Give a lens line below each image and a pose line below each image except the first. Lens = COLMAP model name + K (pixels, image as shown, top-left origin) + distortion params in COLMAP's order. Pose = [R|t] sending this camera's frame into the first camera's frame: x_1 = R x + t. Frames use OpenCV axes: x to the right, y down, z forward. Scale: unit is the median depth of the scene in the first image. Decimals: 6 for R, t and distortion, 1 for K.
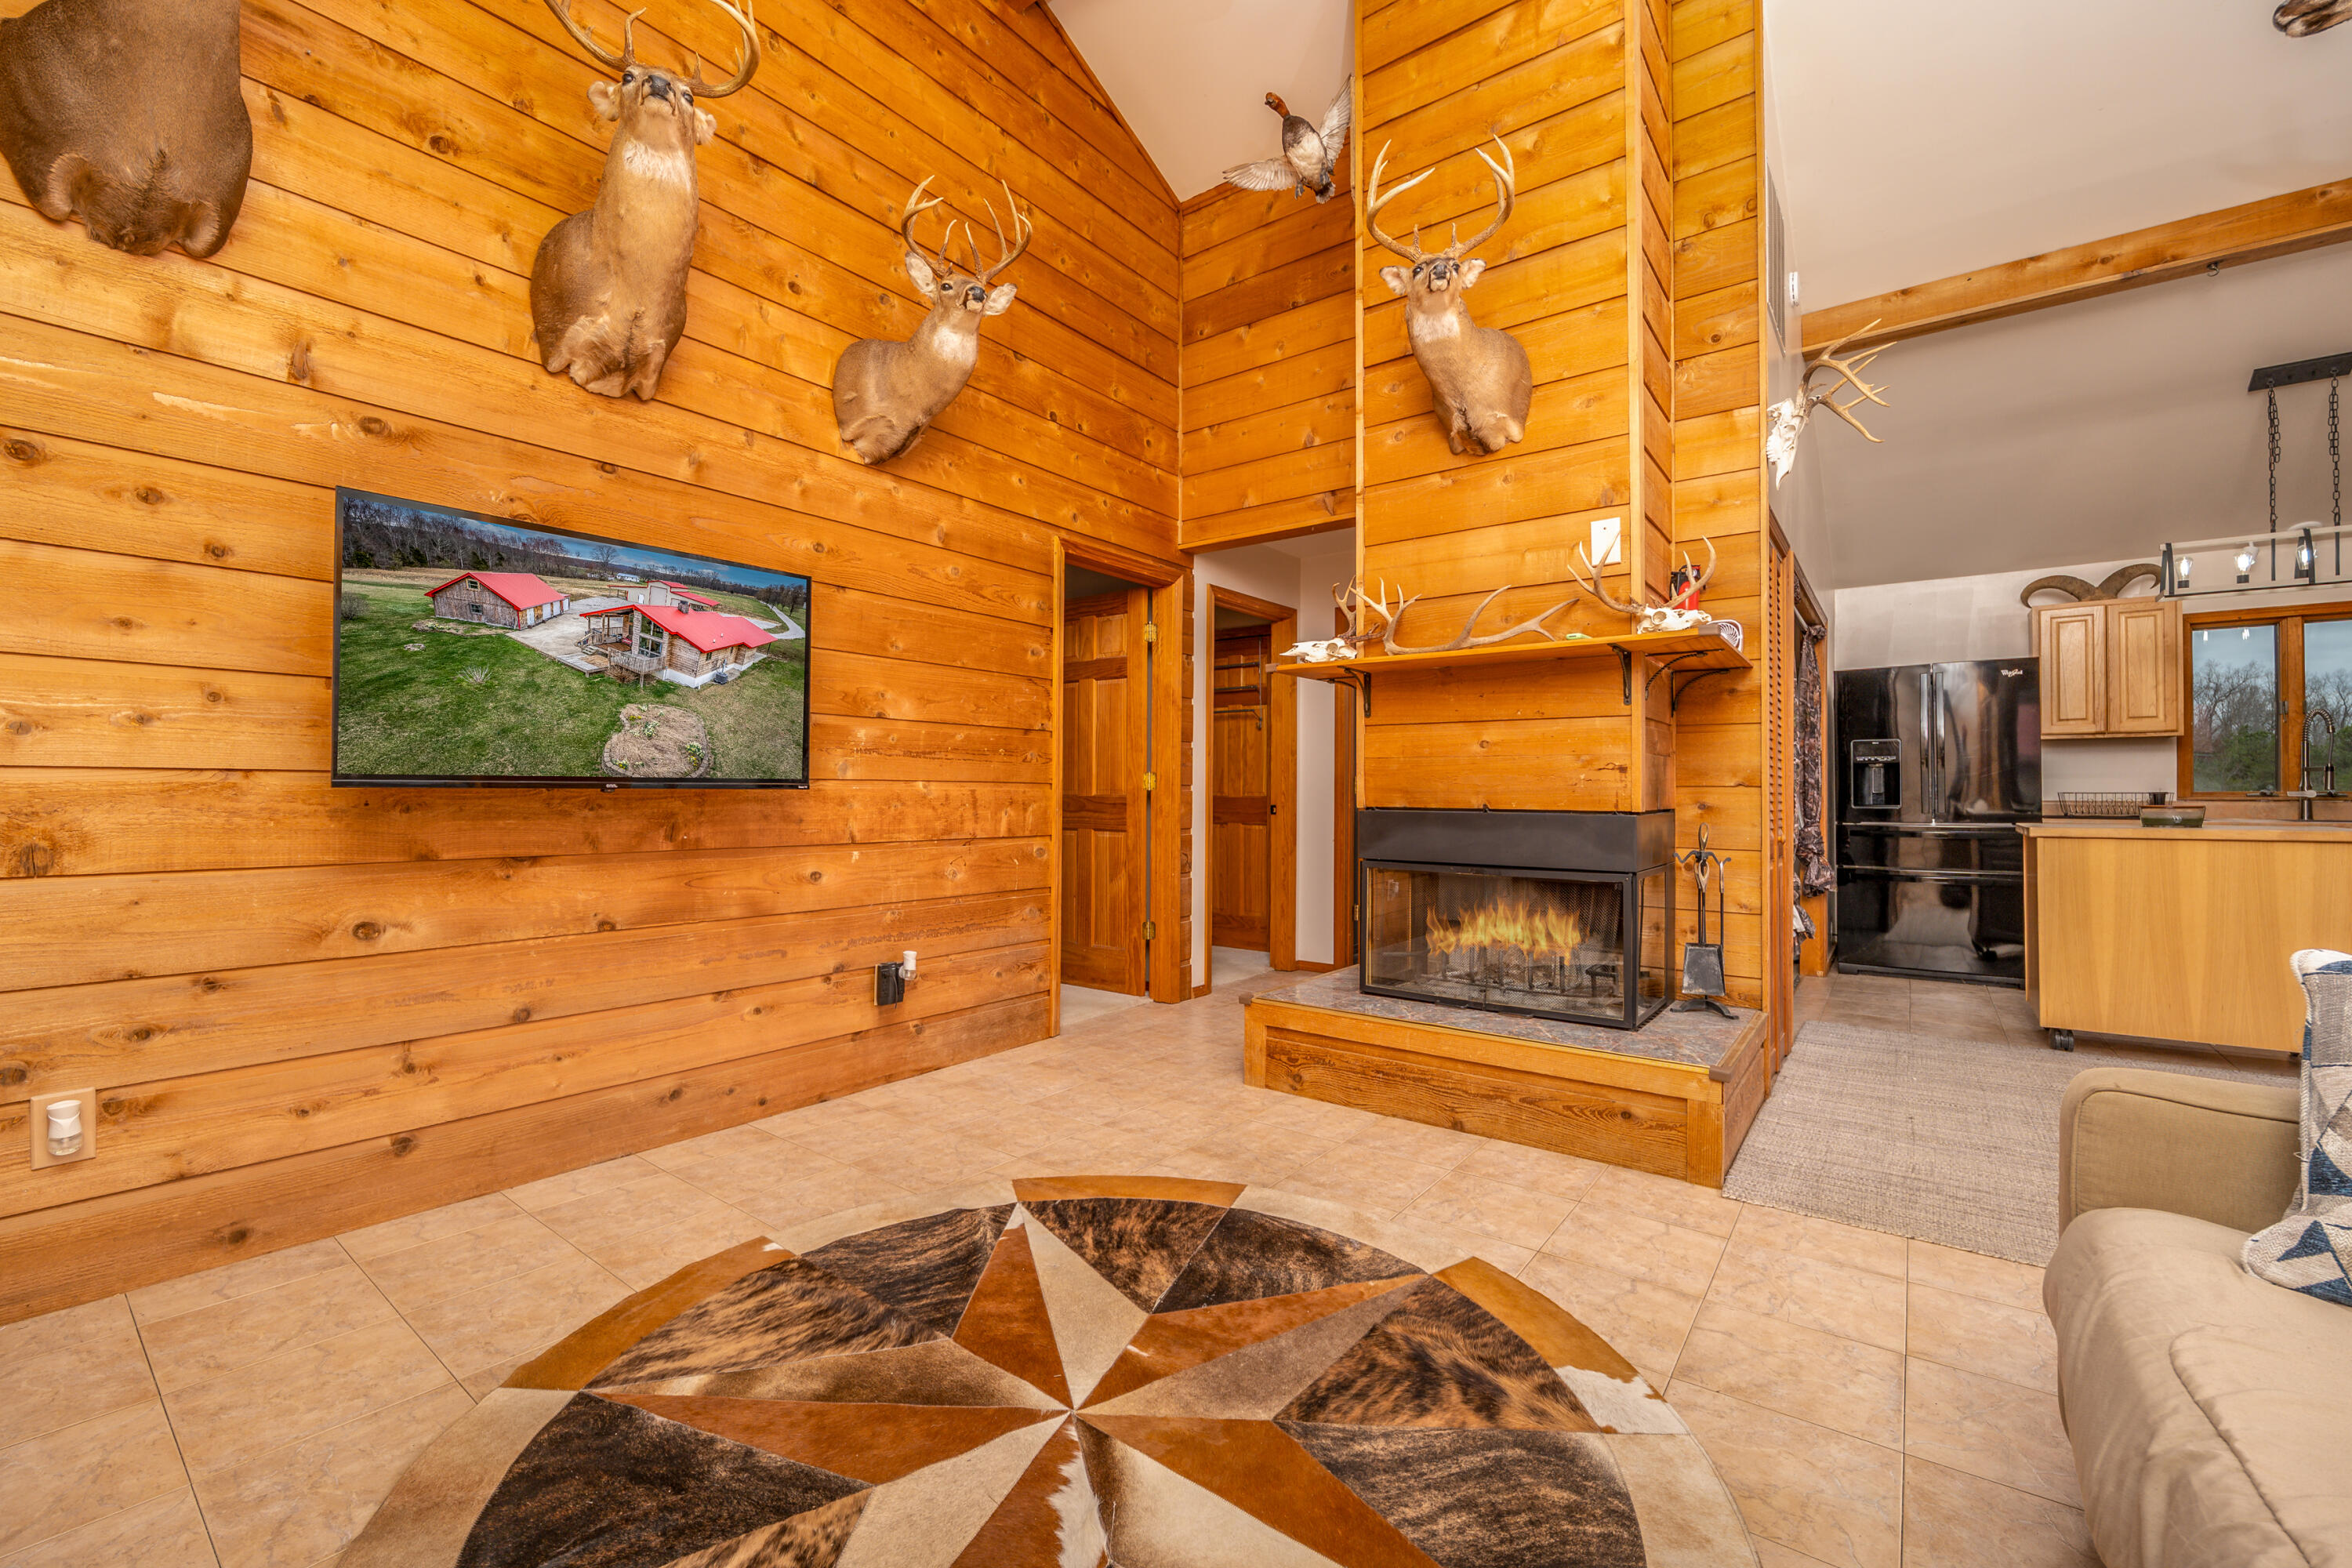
lens RADIAL K [[958.5, 0, 1176.0], [0, 958.5, 784.0], [0, 0, 1]] dist [-0.010385, -0.000074]
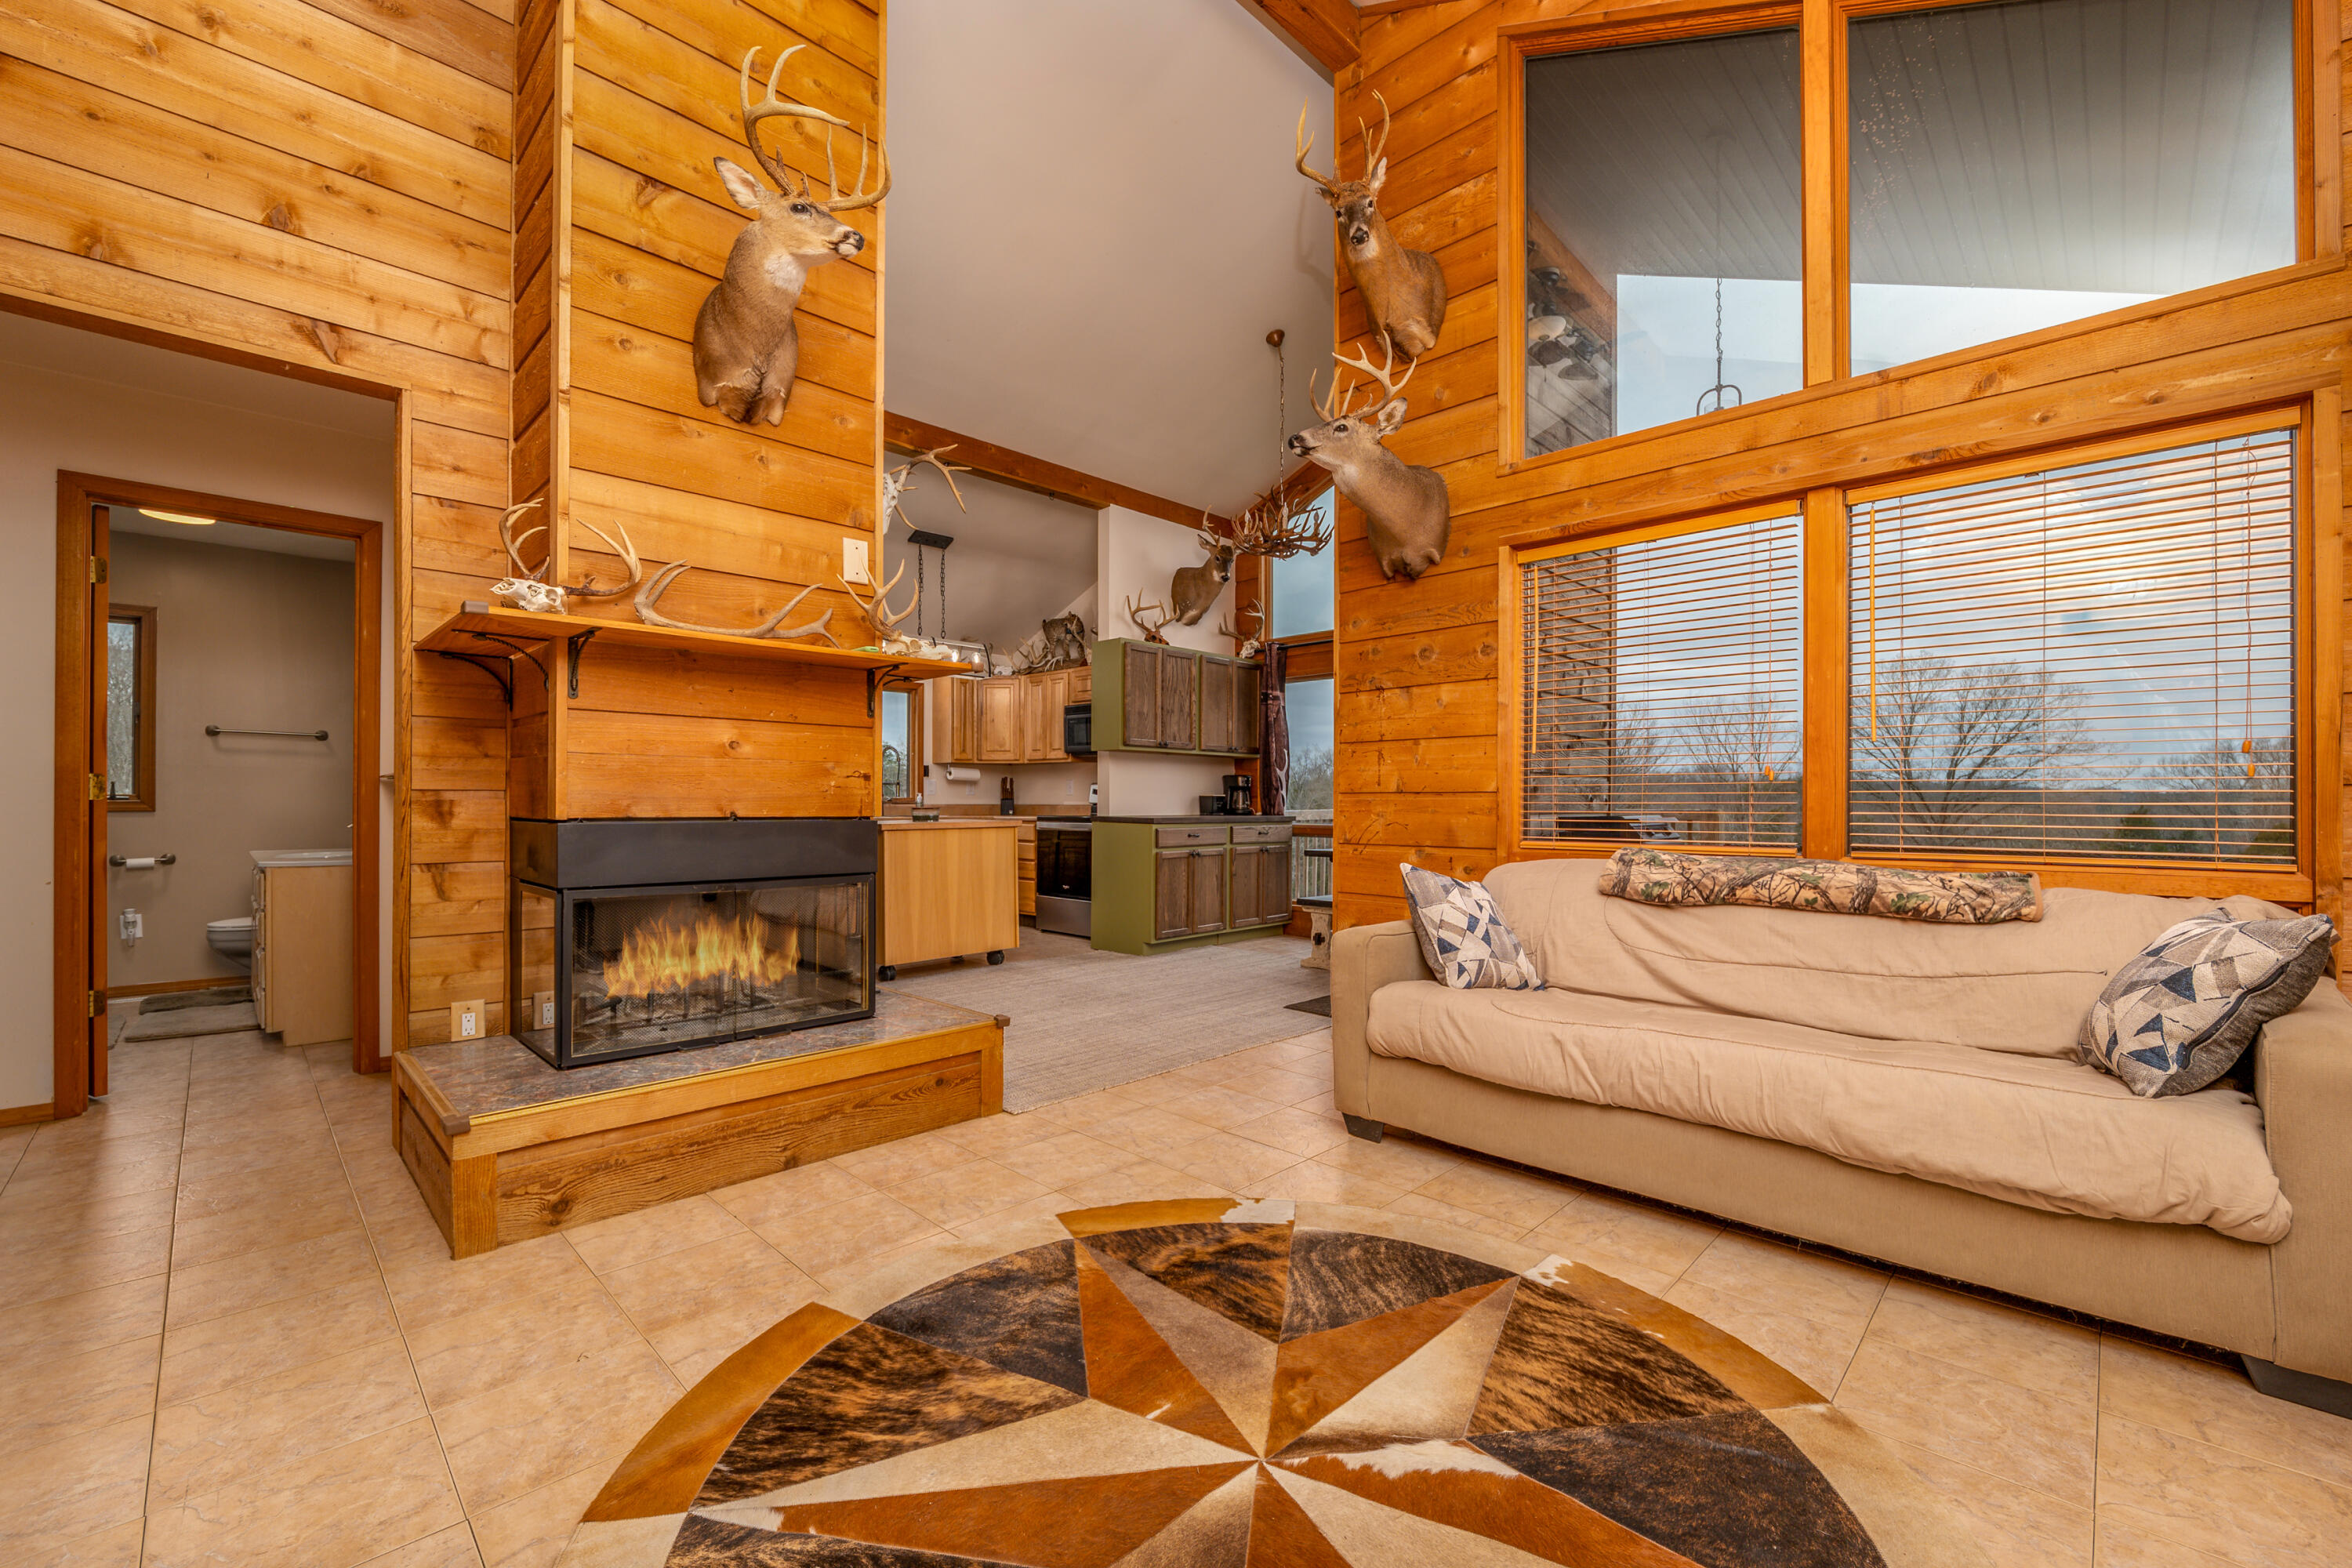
lens RADIAL K [[965.0, 0, 1169.1], [0, 965.0, 800.7], [0, 0, 1]] dist [-0.001989, -0.000102]
pose [[0.129083, -0.001291, 0.991633, -0.789669], [-0.014559, 0.999889, 0.003197, 0.003237], [-0.991527, -0.014850, 0.129050, 0.725380]]
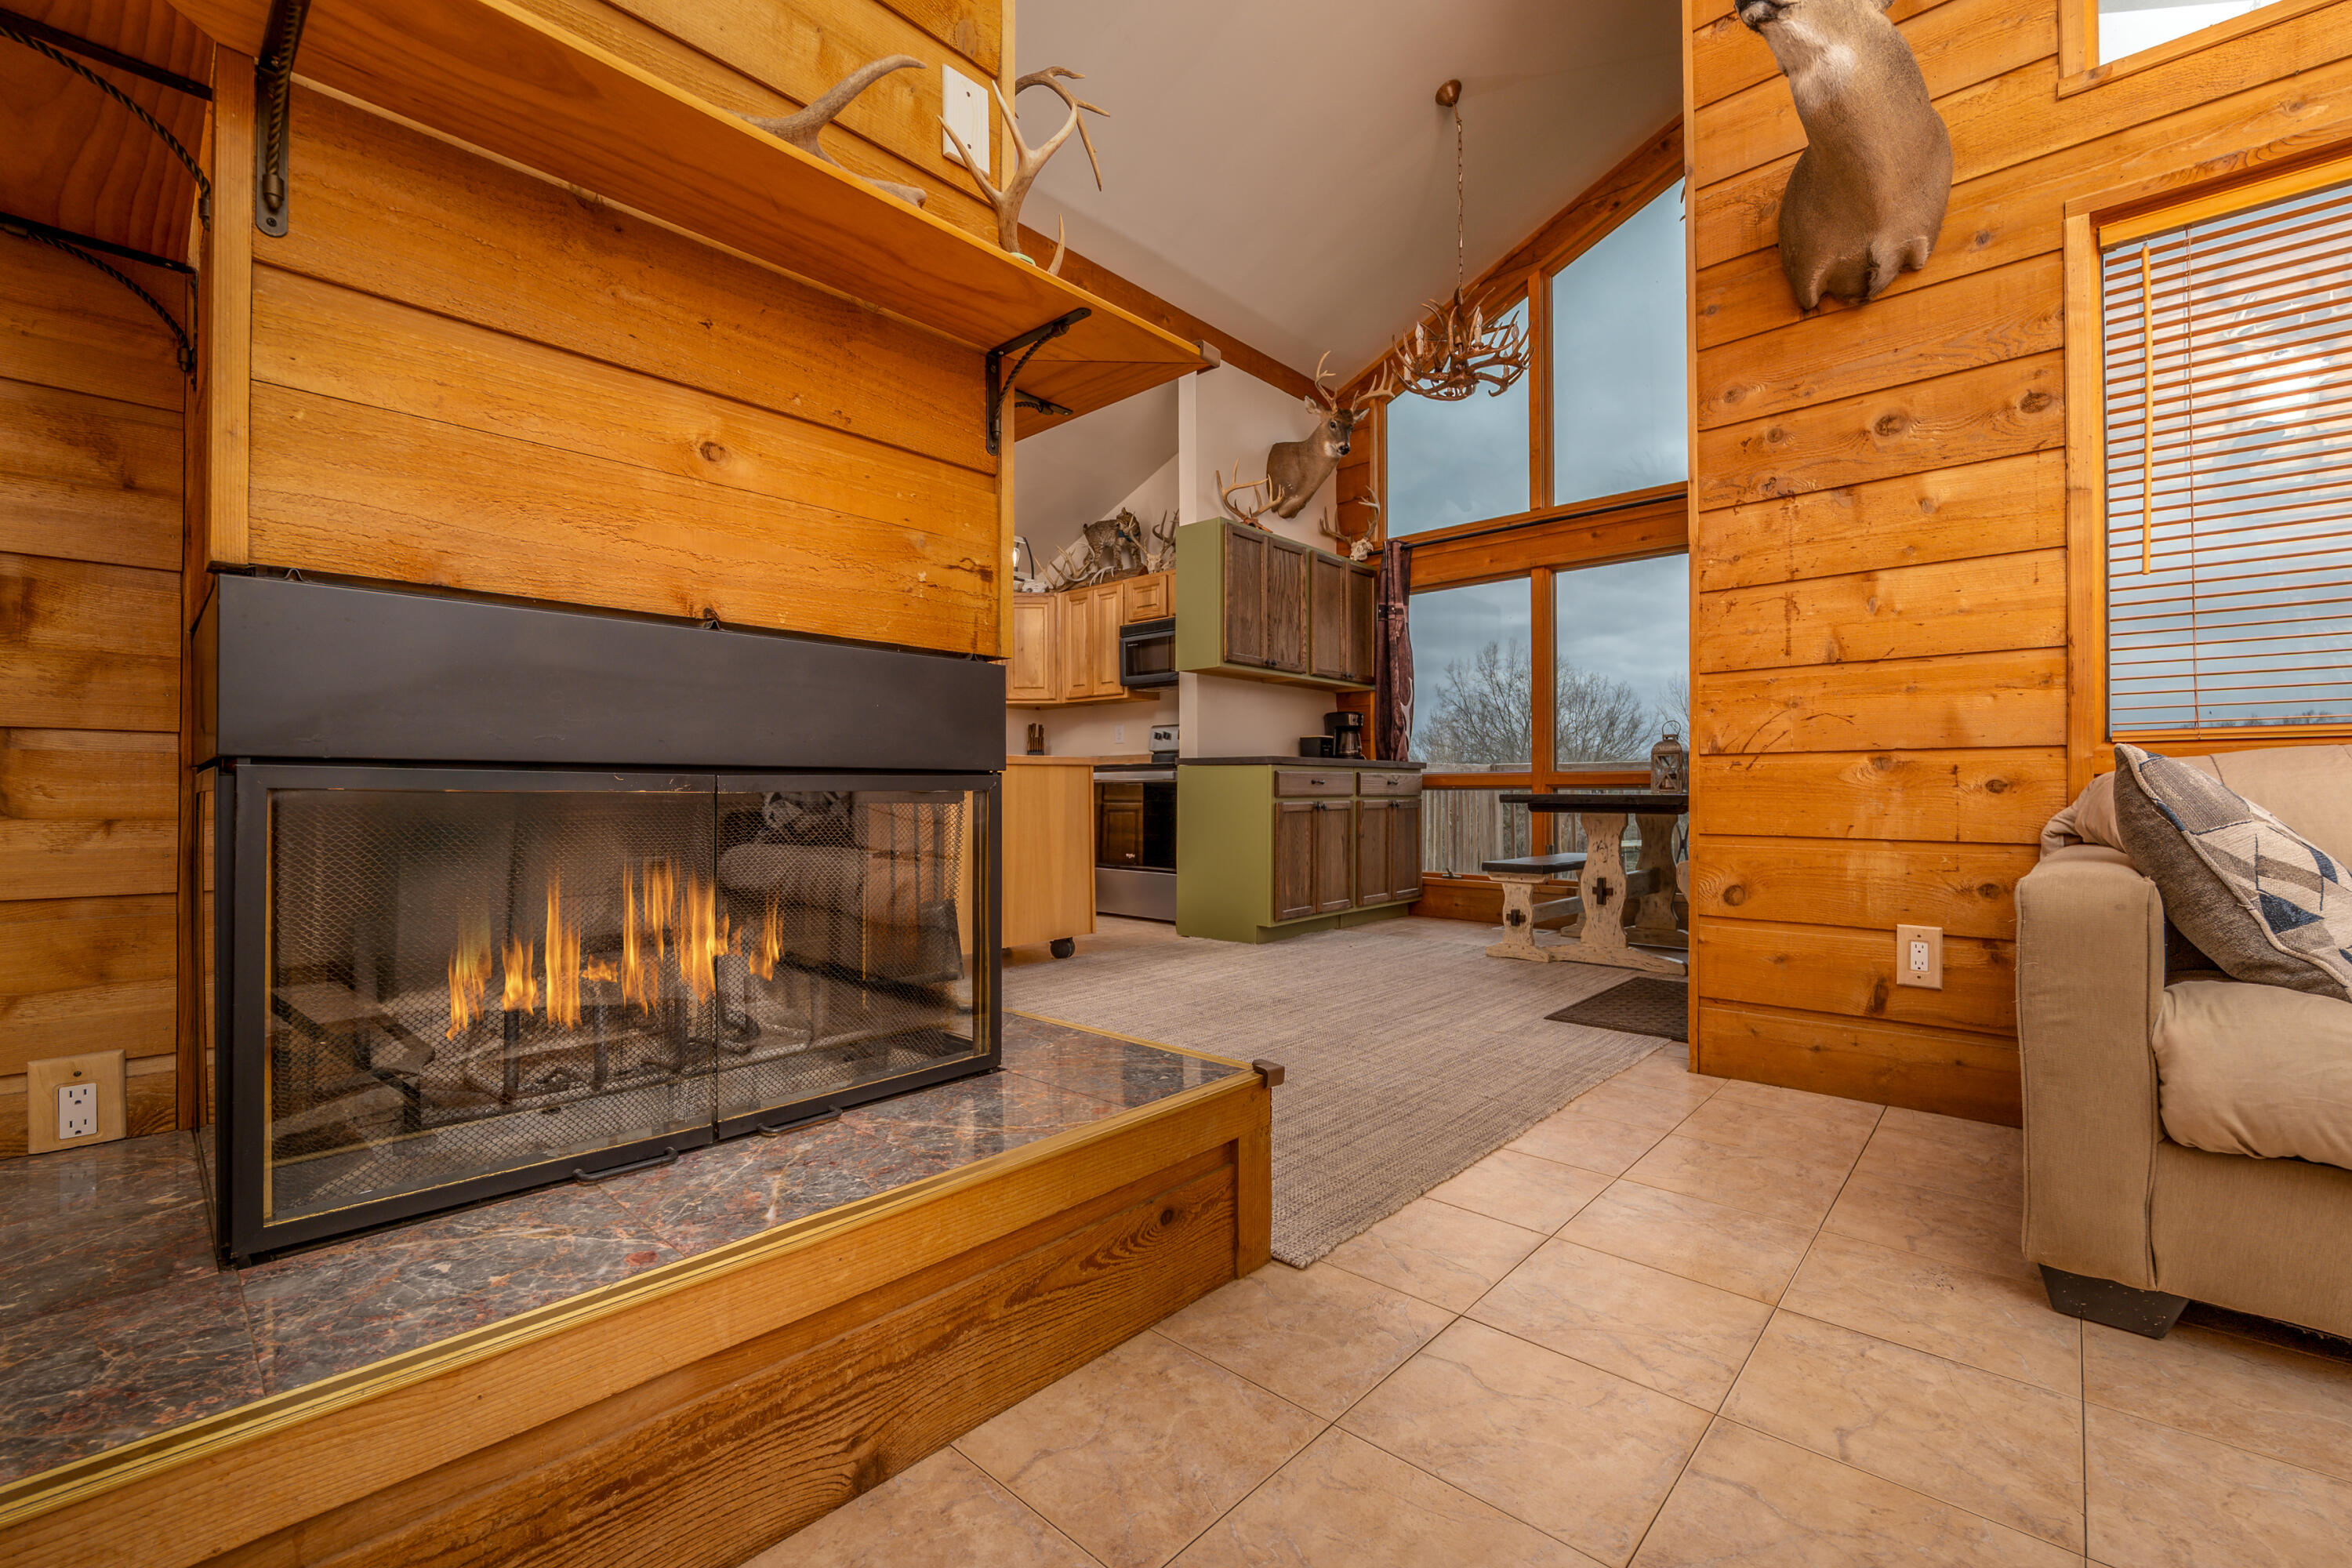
lens RADIAL K [[985.4, 0, 1176.0], [0, 985.4, 784.0], [0, 0, 1]] dist [-0.006488, -0.000102]
pose [[0.089360, 0.002218, 0.995997, -0.081551], [-0.012027, 0.999927, -0.001148, 0.137018], [-0.995927, -0.011877, 0.089380, 1.179349]]
